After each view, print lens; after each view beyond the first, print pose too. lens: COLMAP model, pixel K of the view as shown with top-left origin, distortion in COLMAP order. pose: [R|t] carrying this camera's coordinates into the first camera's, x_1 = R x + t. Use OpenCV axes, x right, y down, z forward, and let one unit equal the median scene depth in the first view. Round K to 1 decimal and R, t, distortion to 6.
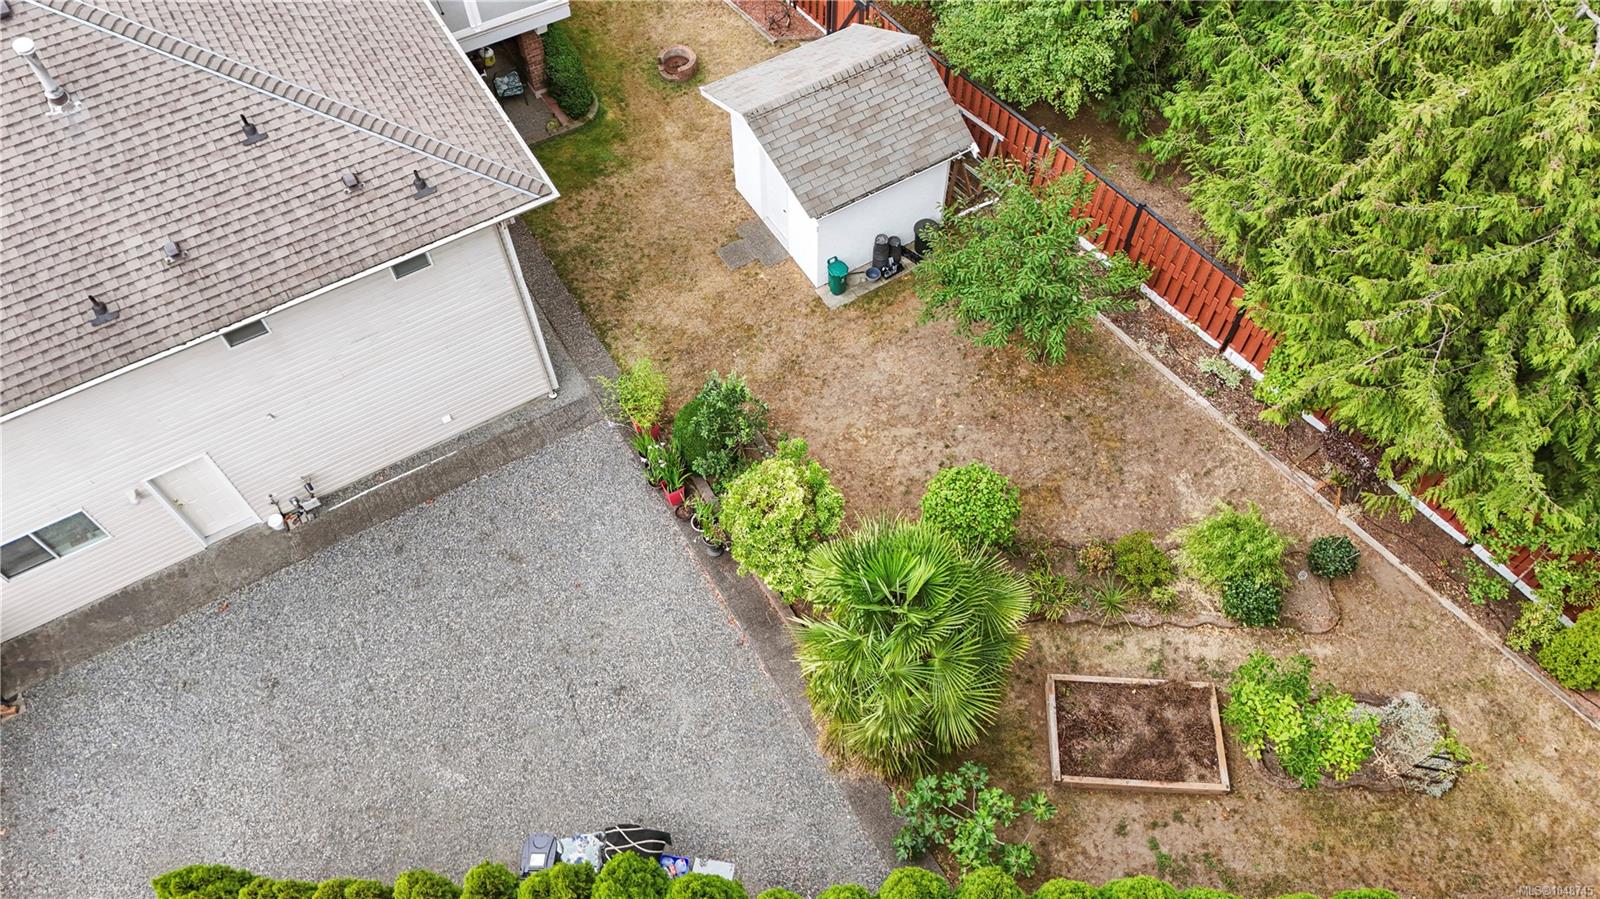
lens RADIAL K [[1163.8, 0, 796.2], [0, 1163.8, 444.1], [0, 0, 1]] dist [0.110808, -0.106912]
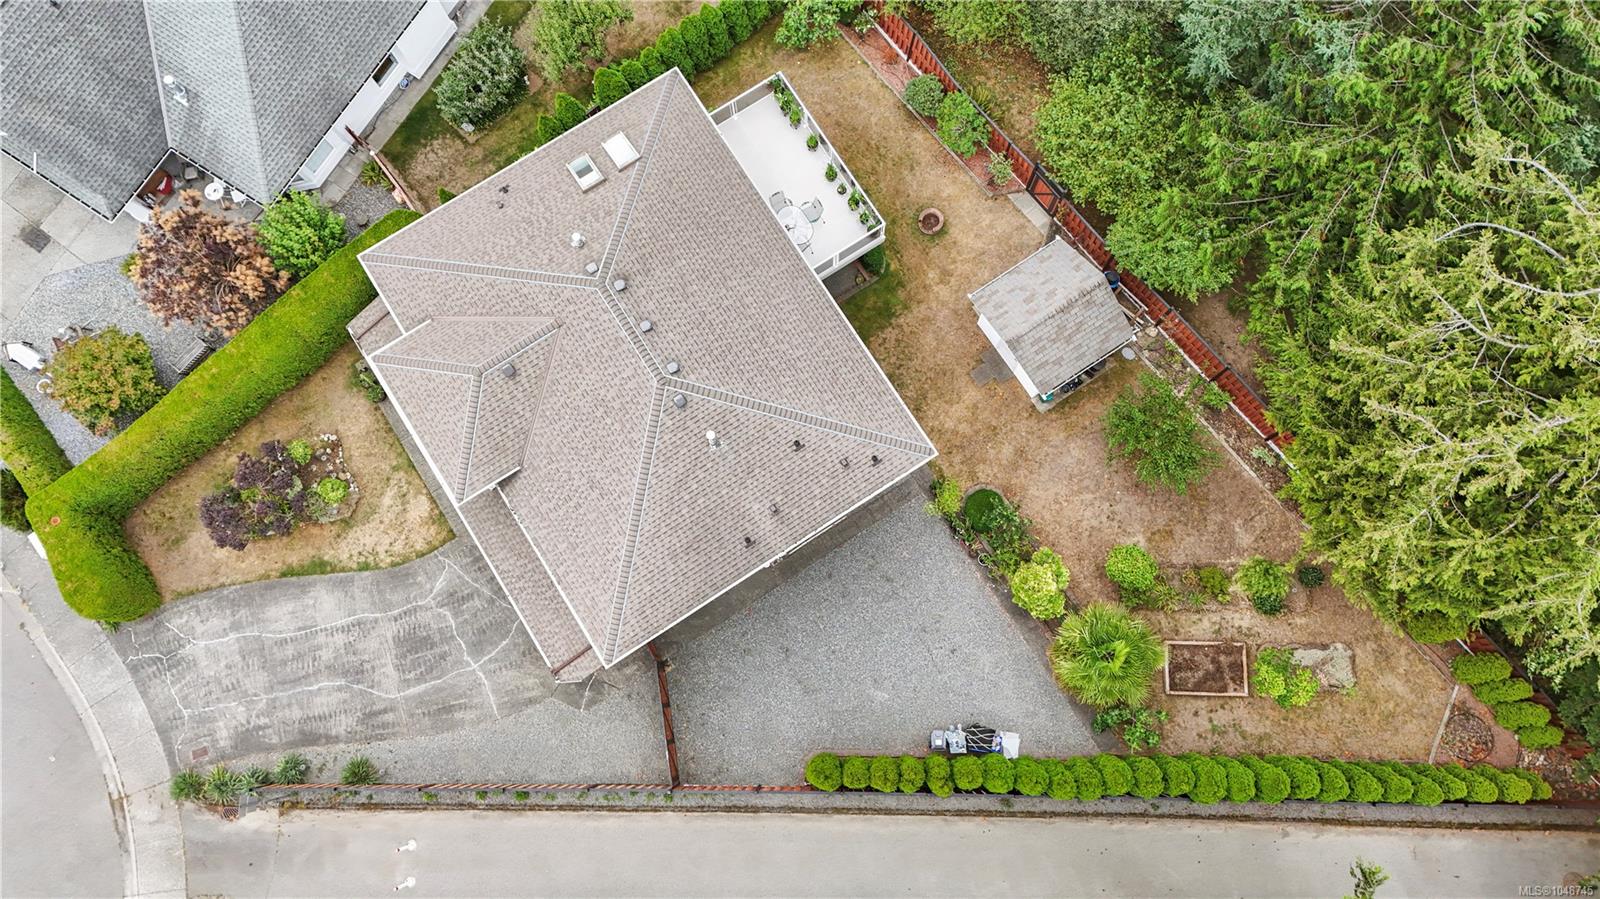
lens RADIAL K [[1163.8, 0, 796.2], [0, 1163.8, 444.1], [0, 0, 1]] dist [0.110808, -0.106912]
pose [[0.999277, -0.035971, -0.012343, -0.374507], [0.037991, 0.929409, 0.367092, -0.864322], [-0.001733, -0.367295, 0.930103, -0.757931]]
